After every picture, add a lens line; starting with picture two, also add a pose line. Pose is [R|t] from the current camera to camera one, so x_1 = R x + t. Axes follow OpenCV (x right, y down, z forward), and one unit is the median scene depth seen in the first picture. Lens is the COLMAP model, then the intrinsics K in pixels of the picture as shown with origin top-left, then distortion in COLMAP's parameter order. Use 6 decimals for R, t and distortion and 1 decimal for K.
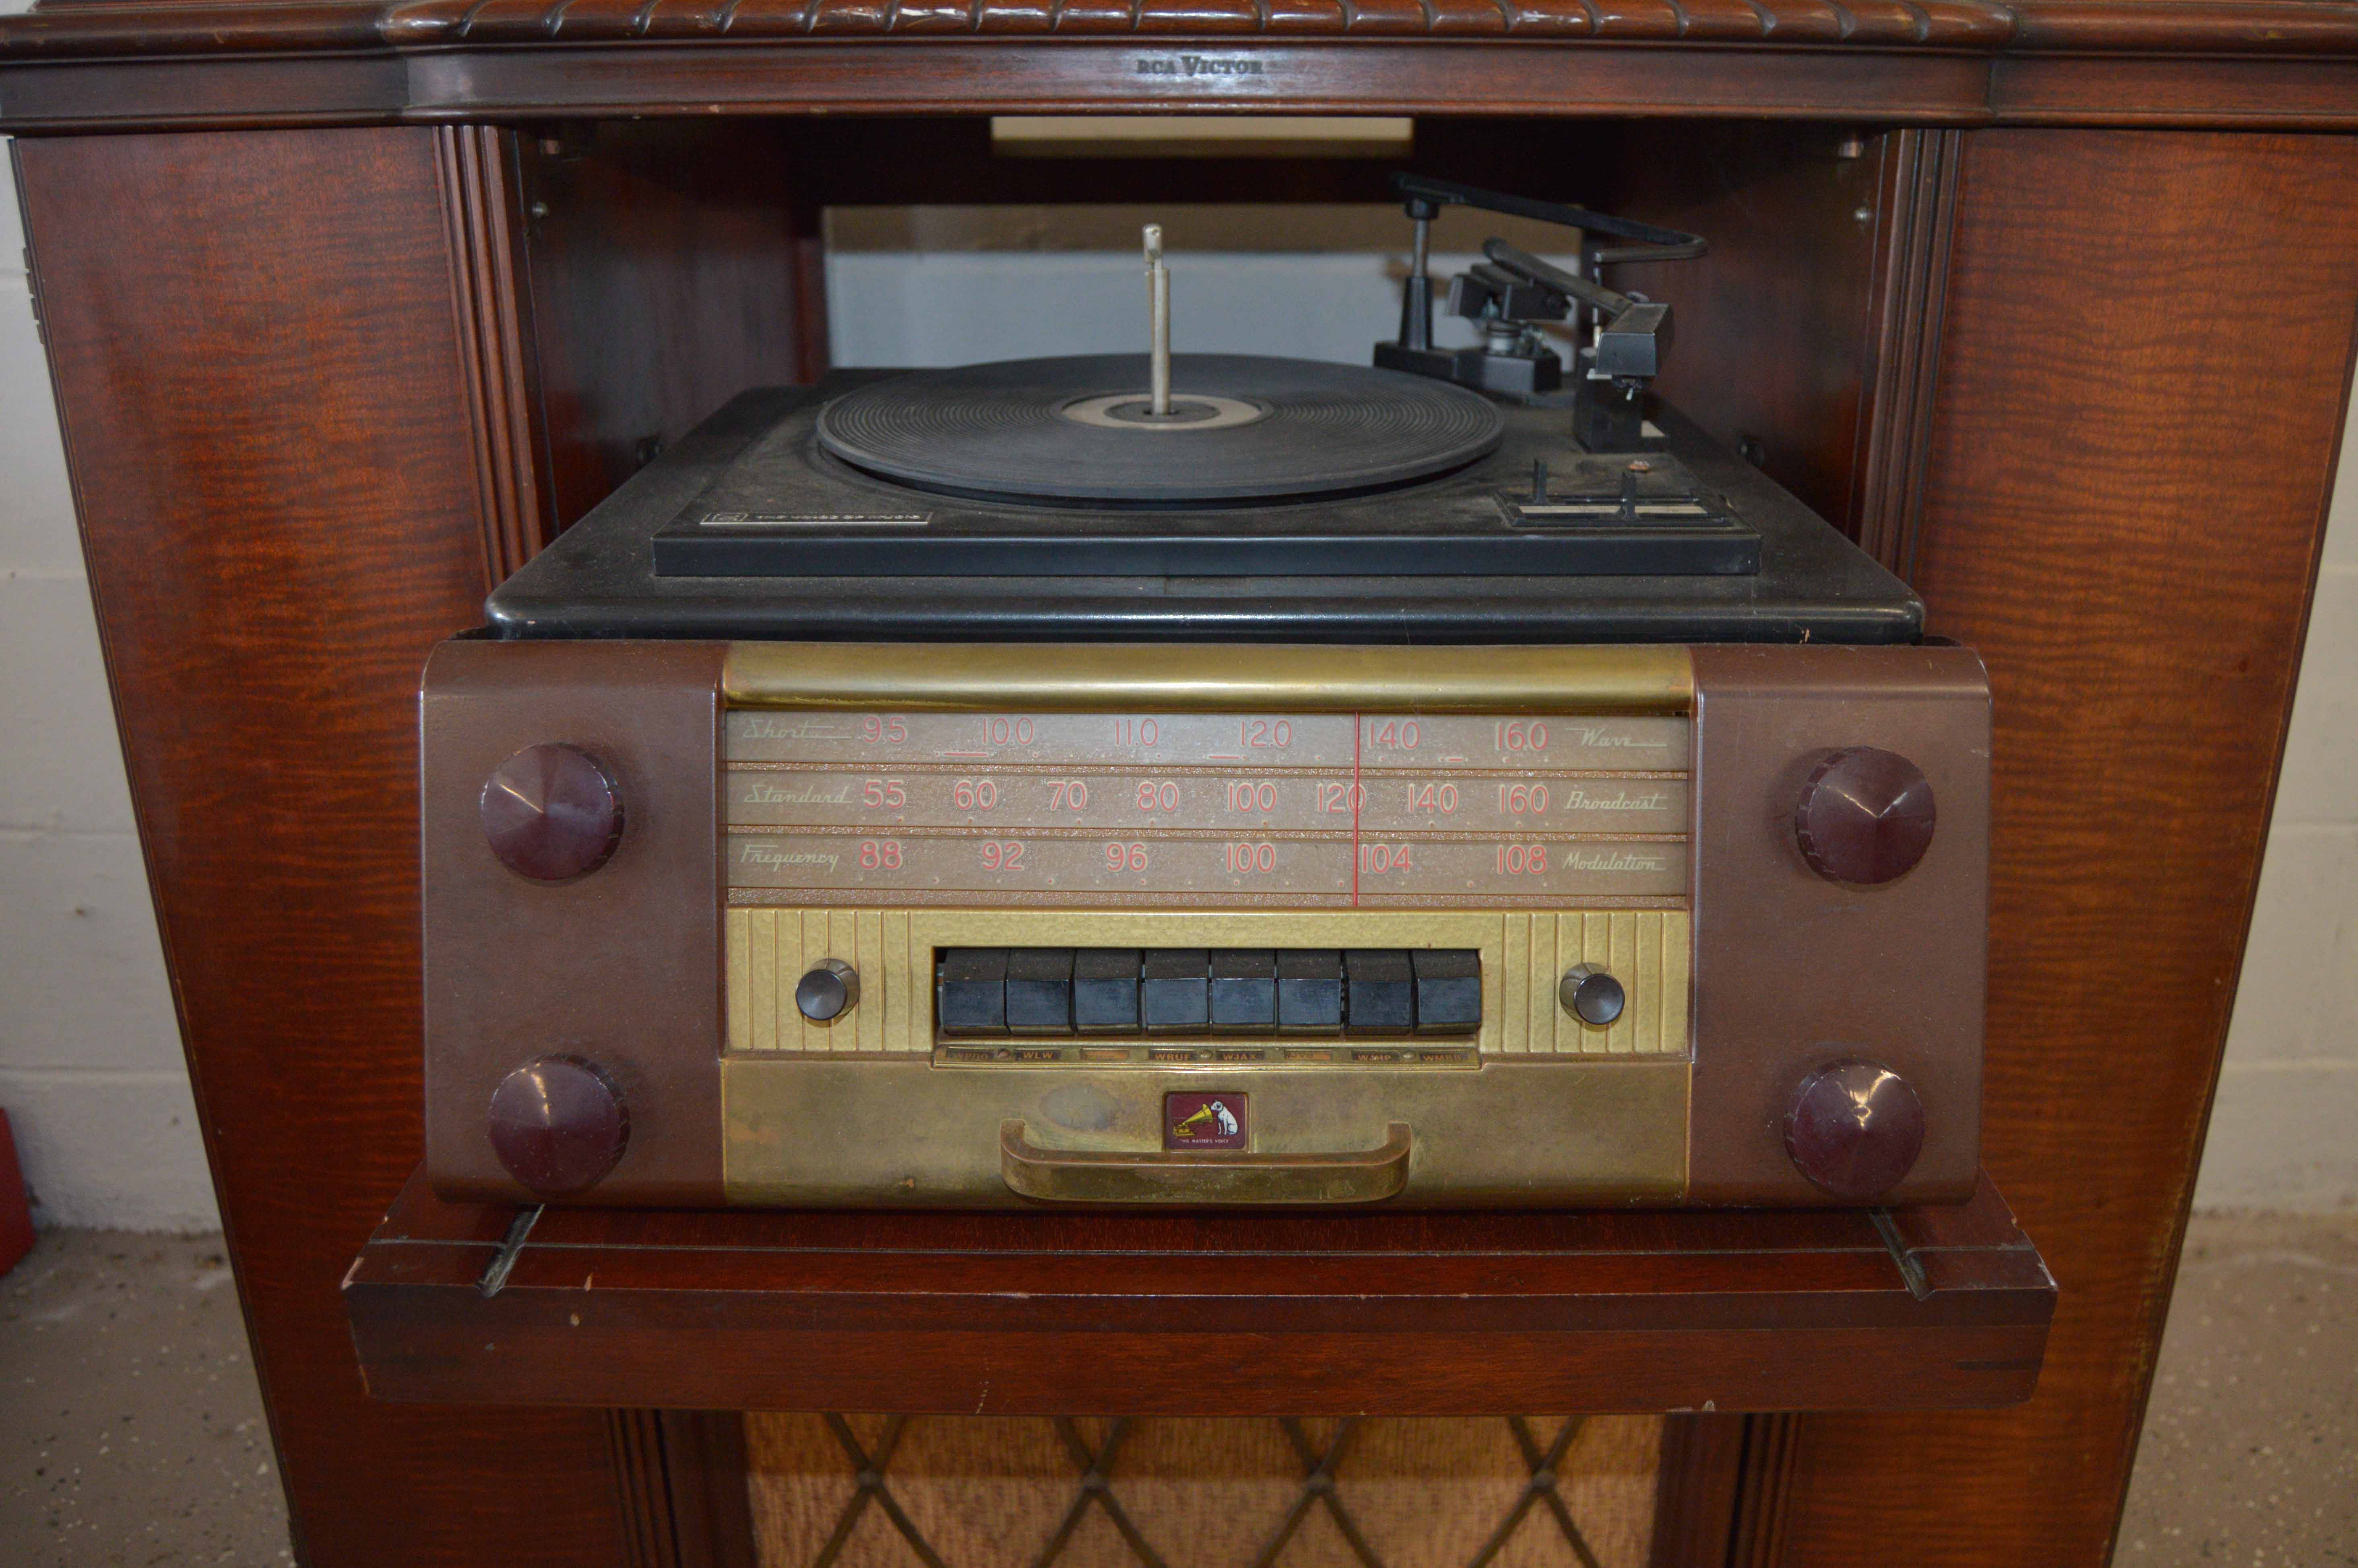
lens RADIAL K [[1912.0, 0, 1185.1], [0, 1912.0, 747.7], [0, 0, 1]] dist [-0.068821, 0.009467]
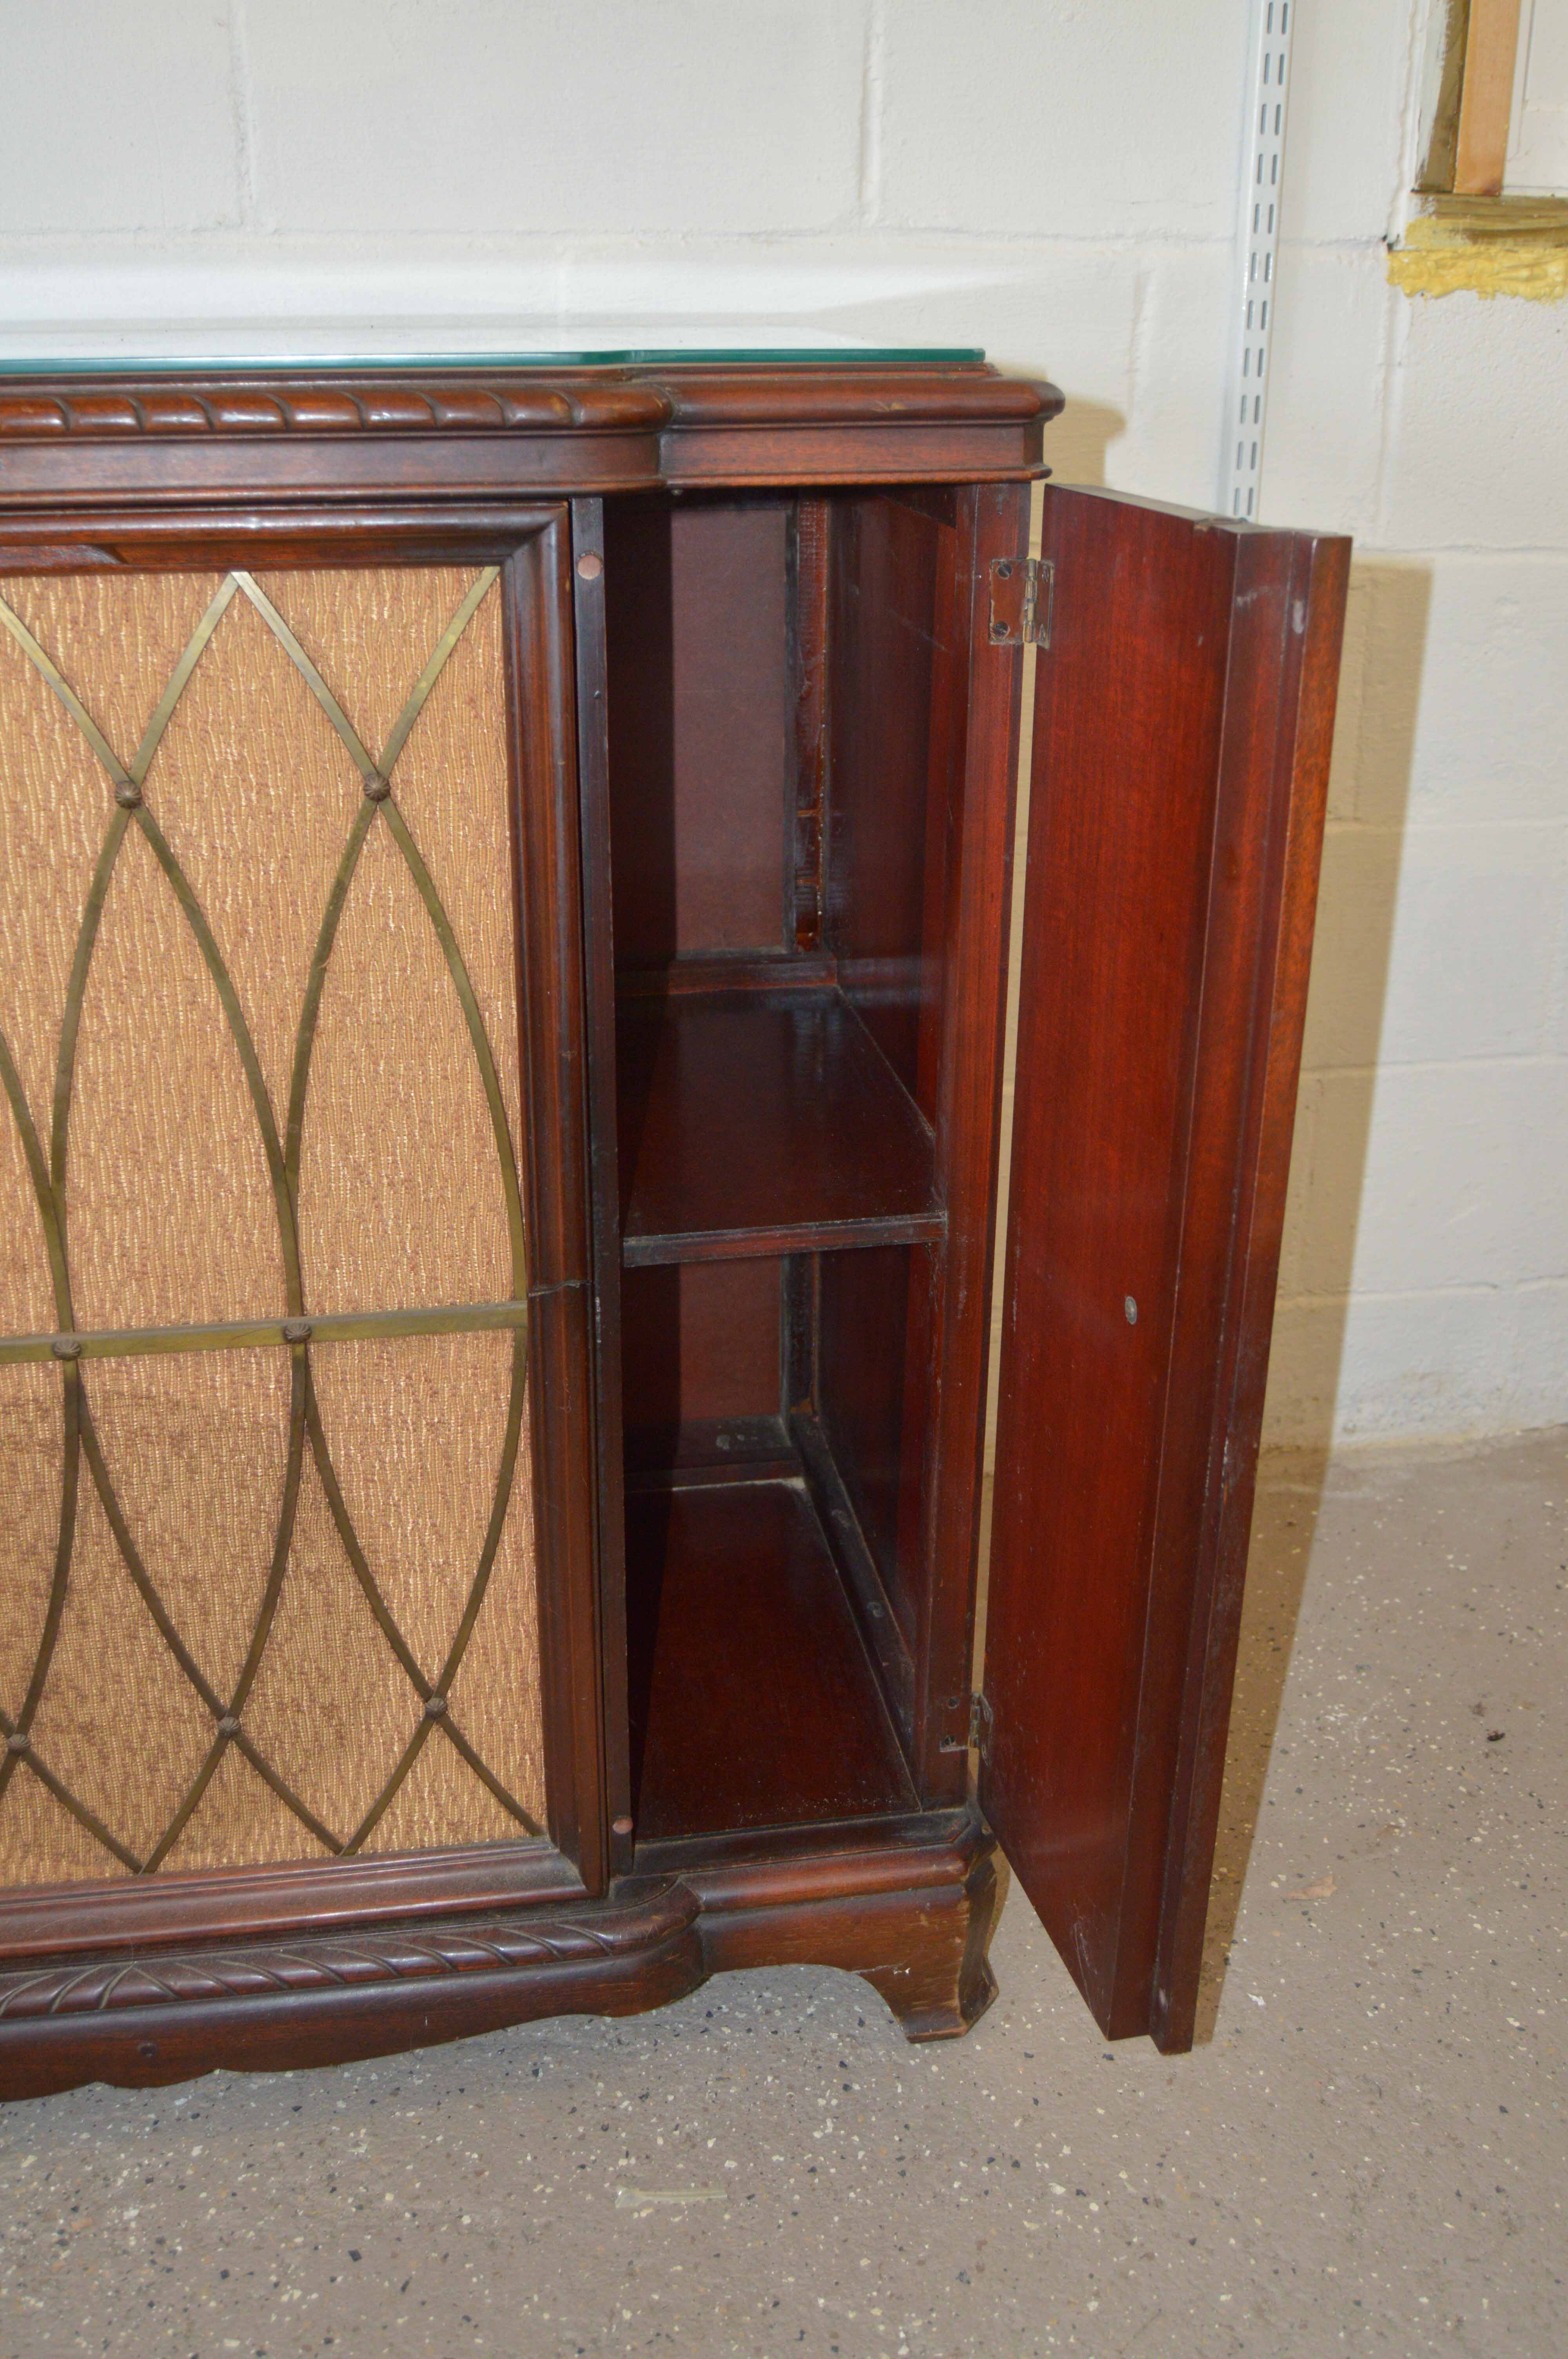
lens RADIAL K [[2193.1, 0, 766.1], [0, 2193.1, 1158.8], [0, 0, 1]] dist [-0.069582, 0.012430]
pose [[0.985437, -0.055364, 0.160778, 0.218725], [0.046201, 0.997118, 0.060179, 0.000814], [-0.163646, -0.051874, 0.985154, -0.302918]]
